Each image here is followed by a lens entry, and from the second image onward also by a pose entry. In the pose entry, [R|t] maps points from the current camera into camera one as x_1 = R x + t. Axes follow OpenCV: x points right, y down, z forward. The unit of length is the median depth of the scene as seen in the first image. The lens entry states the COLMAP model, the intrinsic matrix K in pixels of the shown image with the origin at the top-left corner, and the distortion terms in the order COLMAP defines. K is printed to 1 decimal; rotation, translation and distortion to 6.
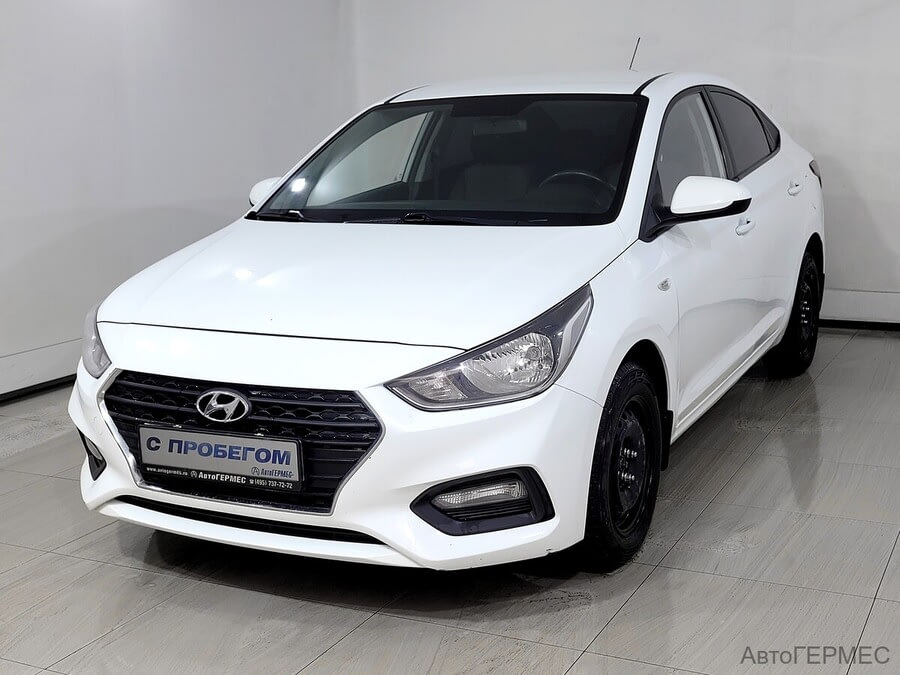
lens RADIAL K [[683.5, 0, 450.0], [0, 683.5, 337.5], [0, 0, 1]] dist [0.001584, -0.000988]
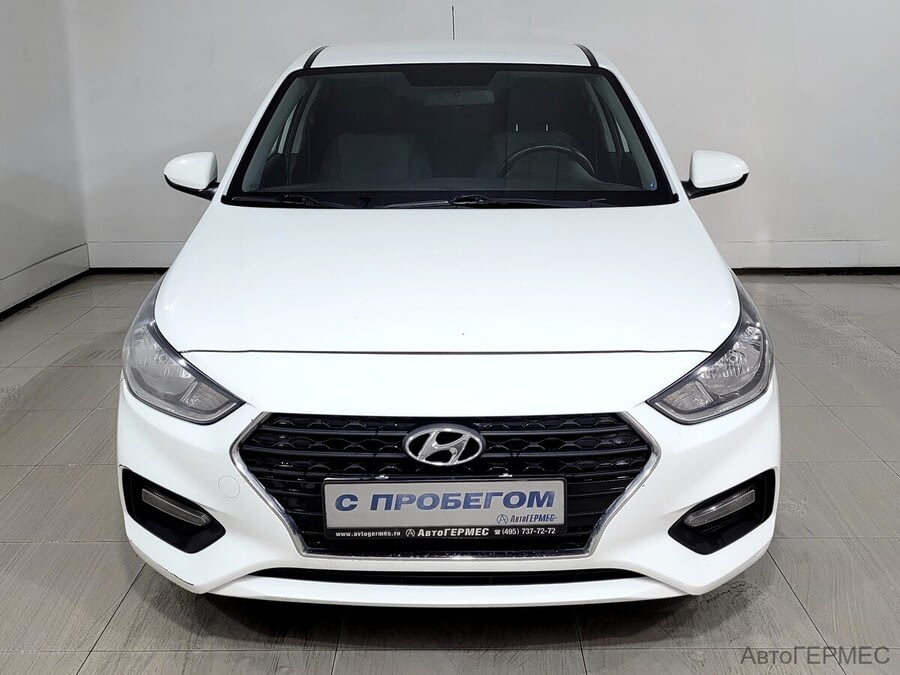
lens RADIAL K [[685.9, 0, 449.6], [0, 685.9, 320.3], [0, 0, 1]] dist [0.004624, -0.000185]
pose [[0.958112, -0.078137, 0.275529, -0.543961], [0.071940, 0.996878, 0.032543, -0.077431], [-0.277212, -0.011358, 0.960742, 0.206879]]
